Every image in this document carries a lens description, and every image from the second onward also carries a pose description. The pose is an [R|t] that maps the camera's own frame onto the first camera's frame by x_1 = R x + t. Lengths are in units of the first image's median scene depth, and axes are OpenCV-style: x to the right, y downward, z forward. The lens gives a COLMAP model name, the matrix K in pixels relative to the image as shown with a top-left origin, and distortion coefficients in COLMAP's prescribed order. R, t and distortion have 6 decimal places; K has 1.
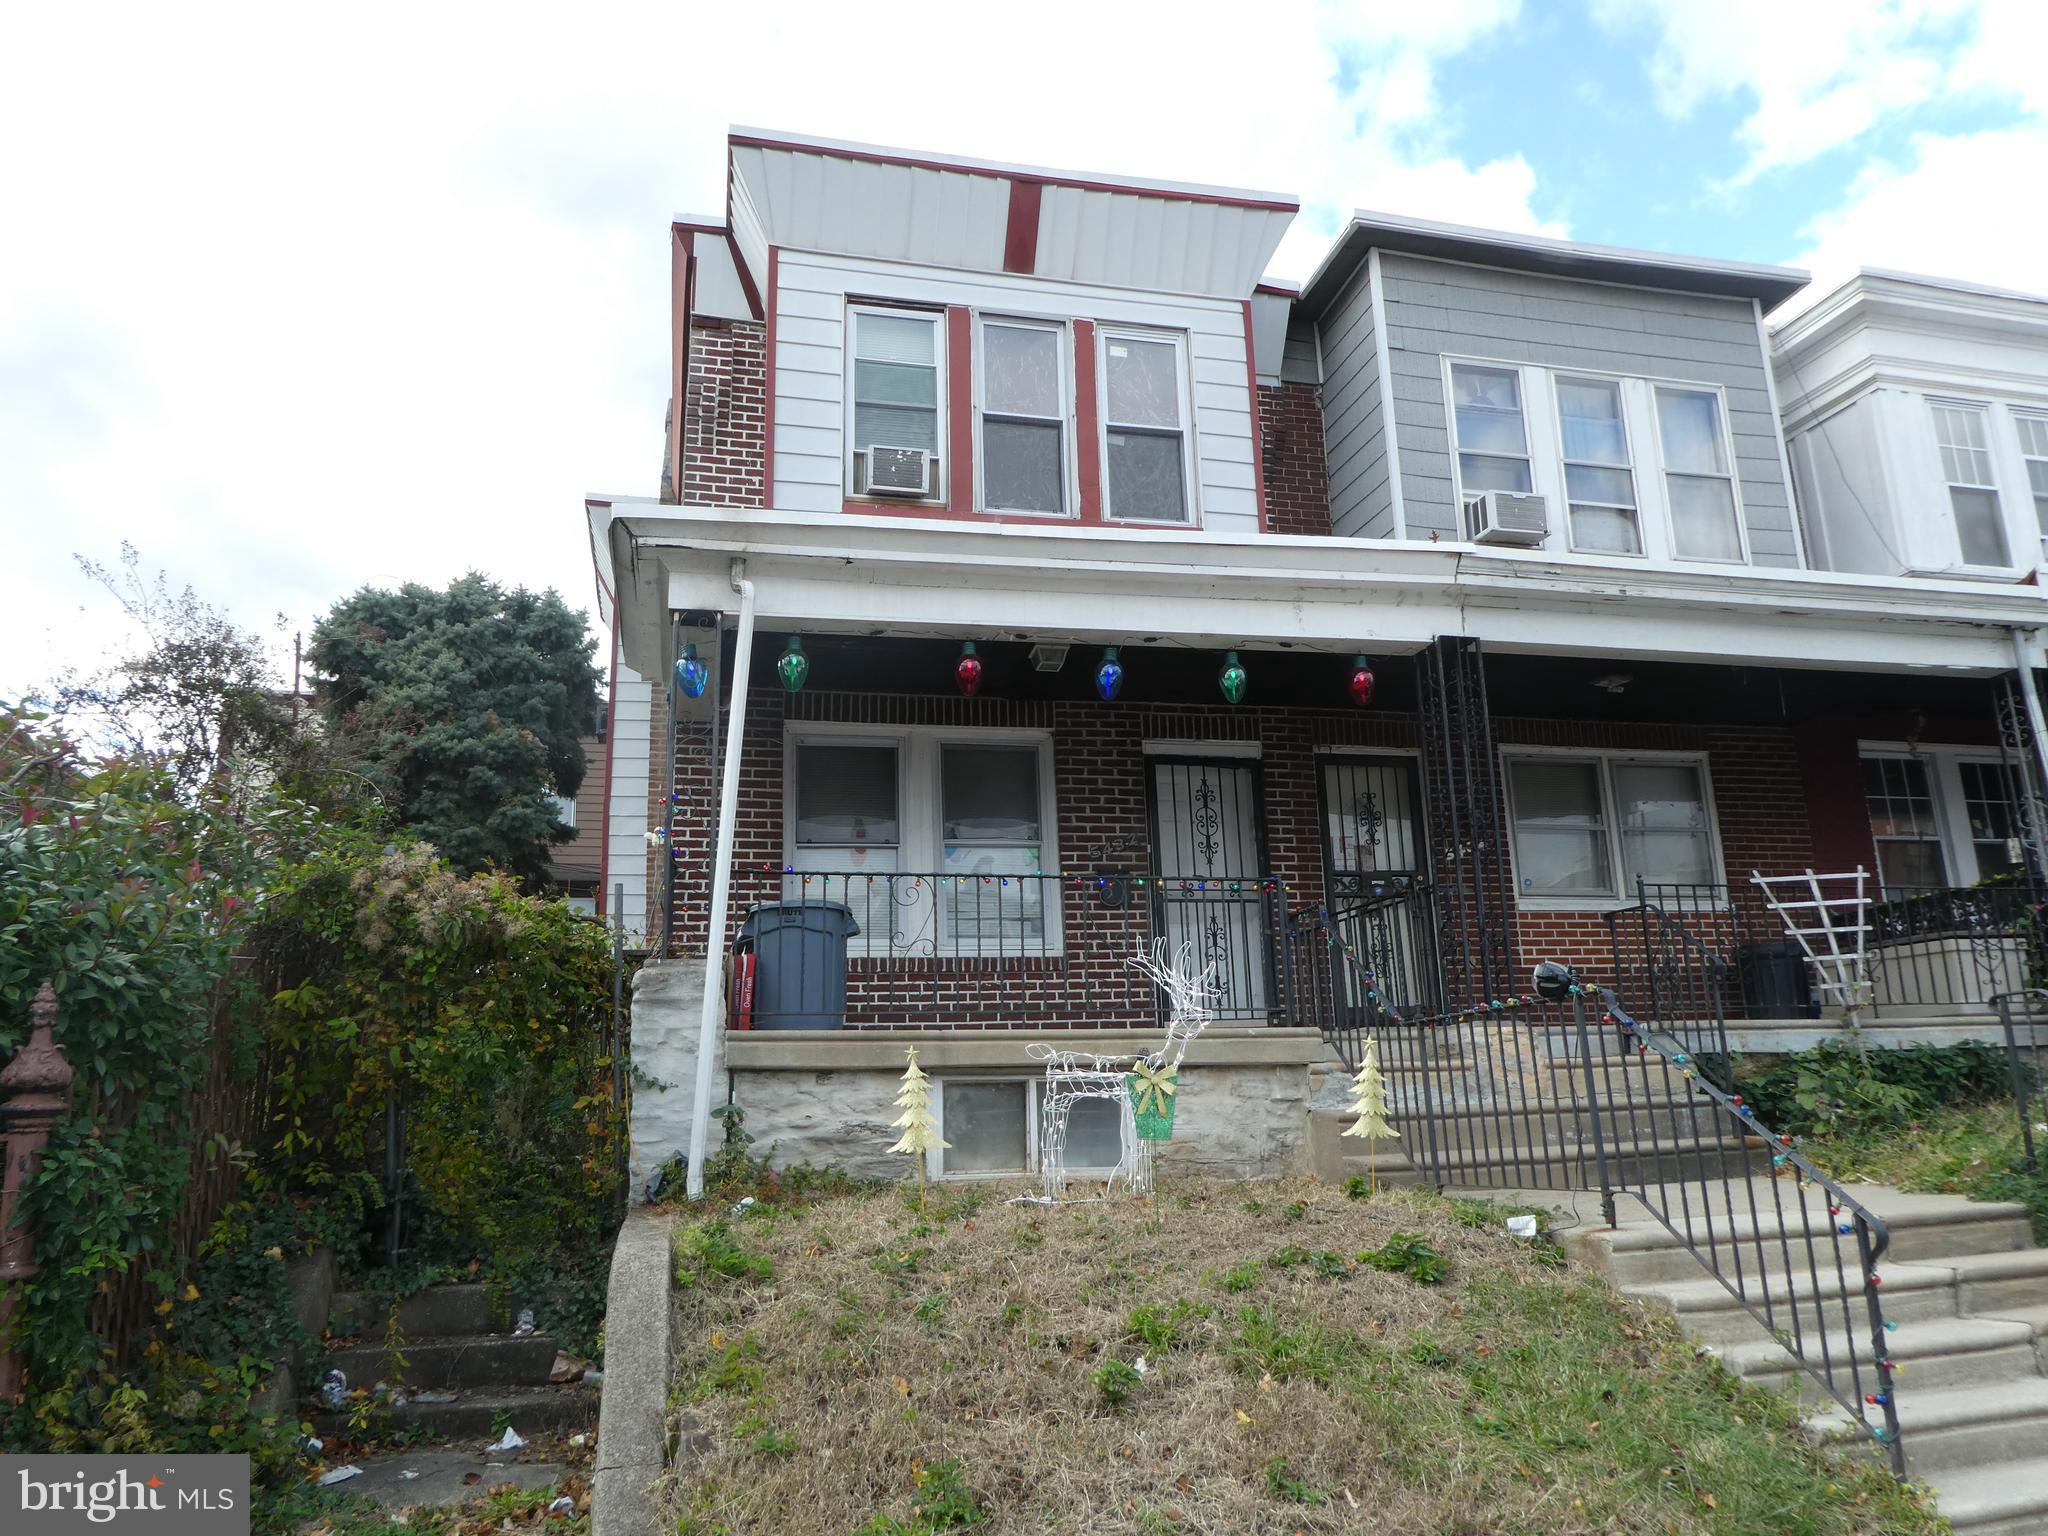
lens RADIAL K [[1455.2, 0, 1024.0], [0, 1455.2, 768.0], [0, 0, 1]] dist [-0.010874, -0.008450]
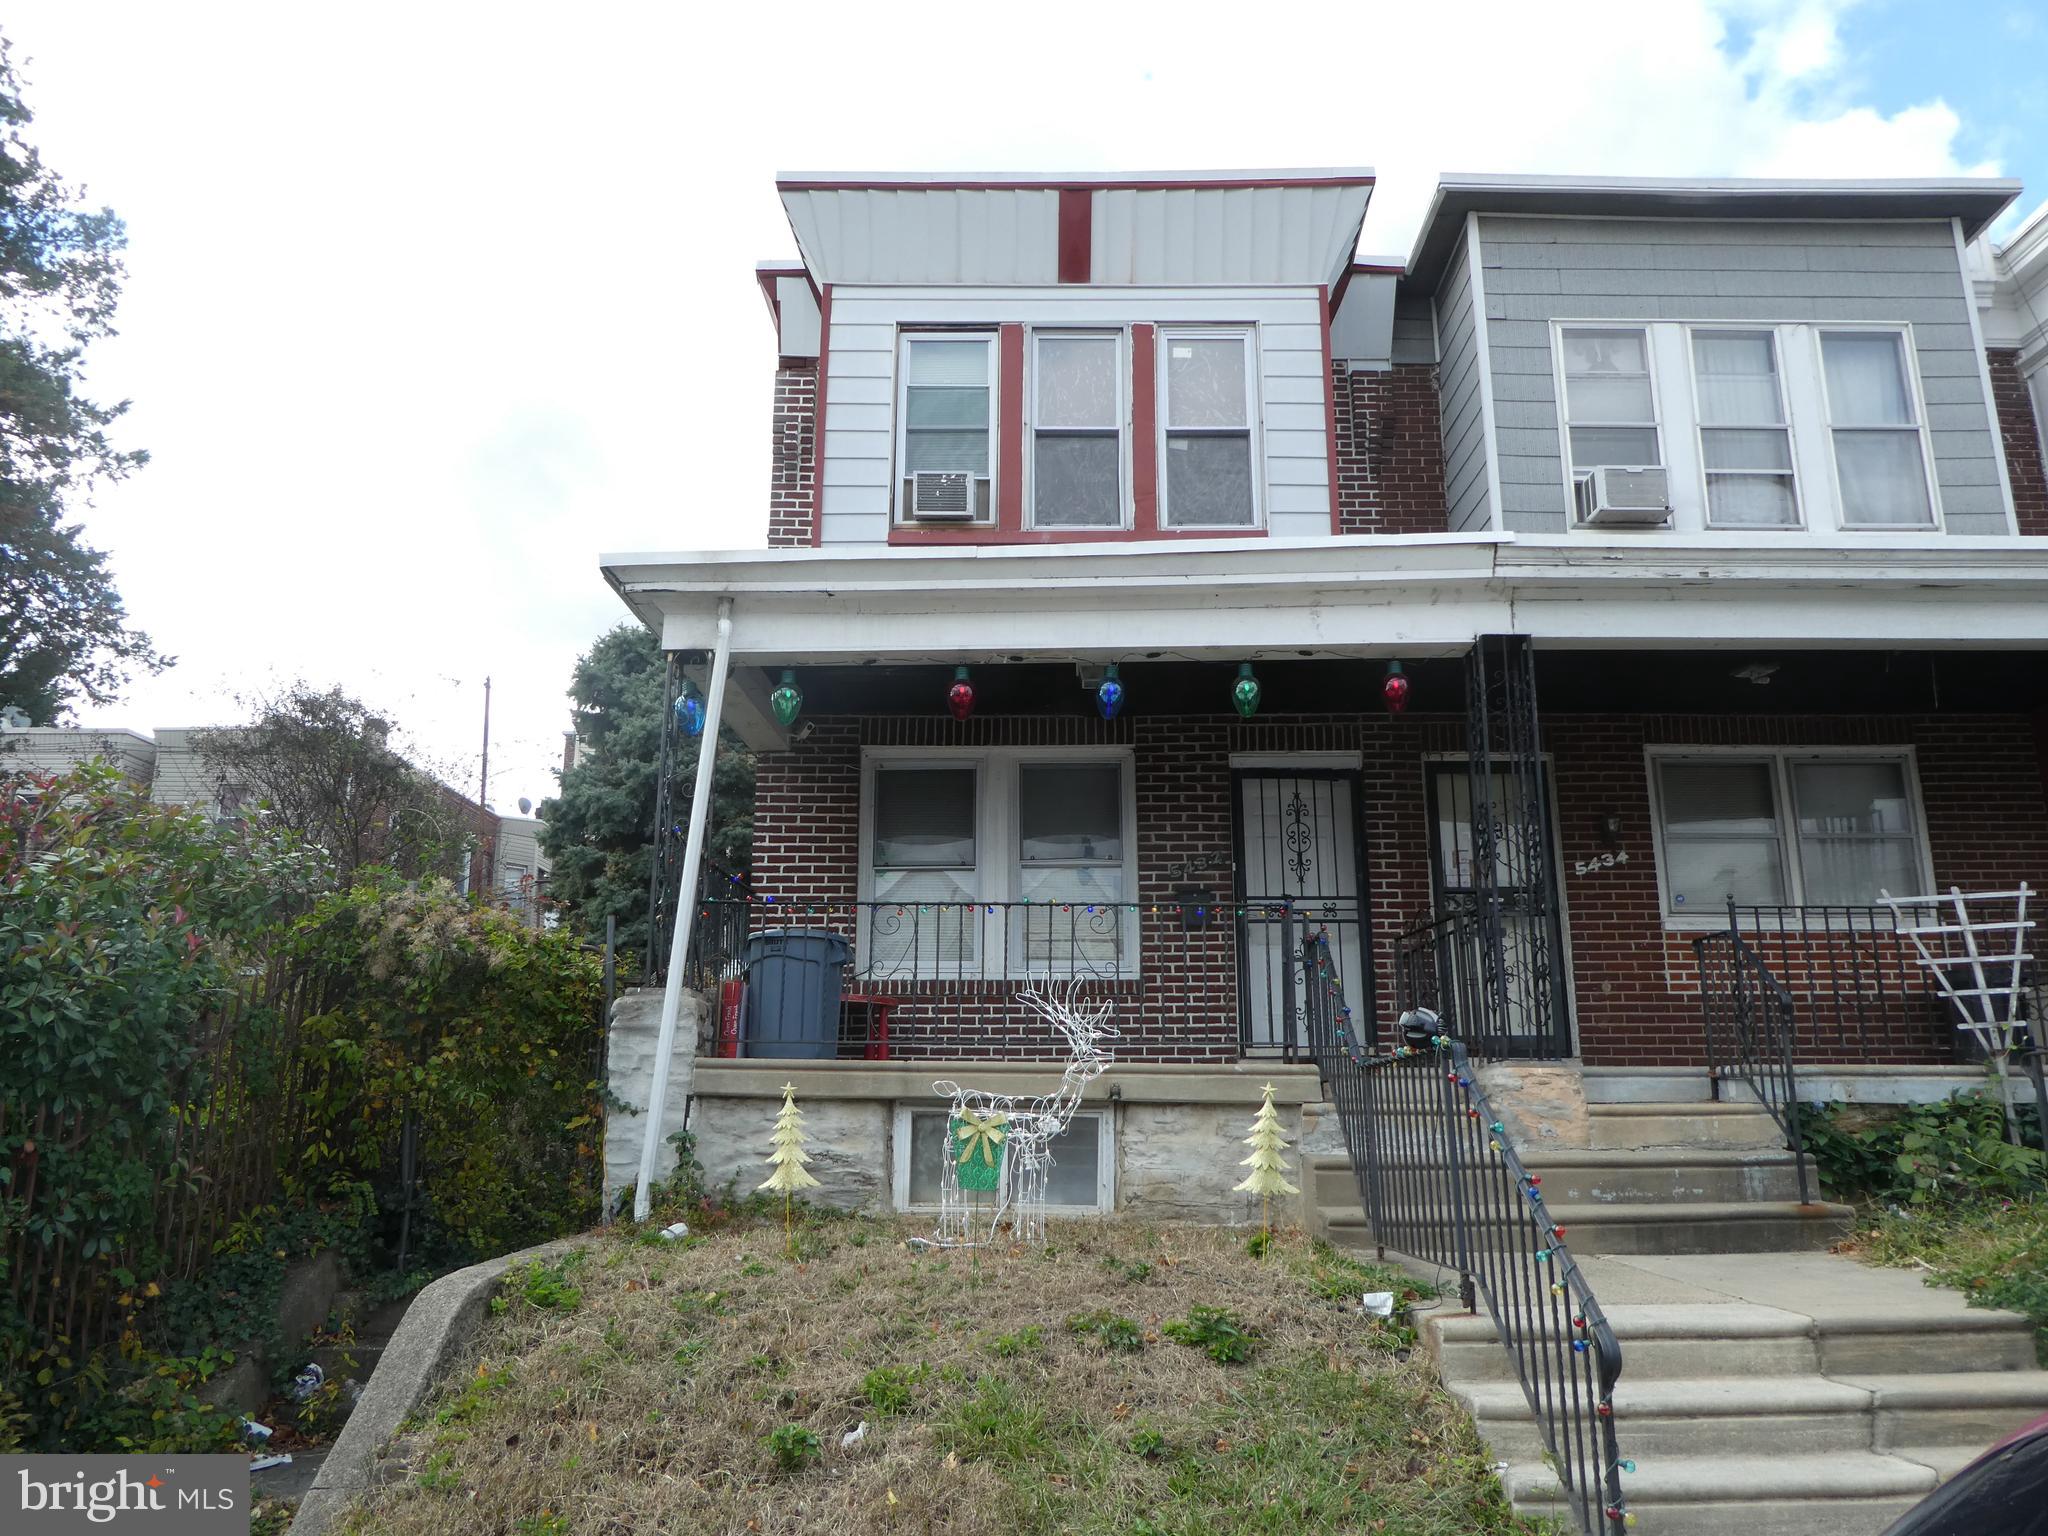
lens RADIAL K [[1450.9, 0, 1024.0], [0, 1450.9, 768.0], [0, 0, 1]] dist [-0.011396, -0.003514]
pose [[0.969590, -0.027932, -0.243137, 0.195831], [0.027754, 0.999606, -0.004159, -0.010155], [0.243157, -0.002715, 0.969983, 0.042052]]
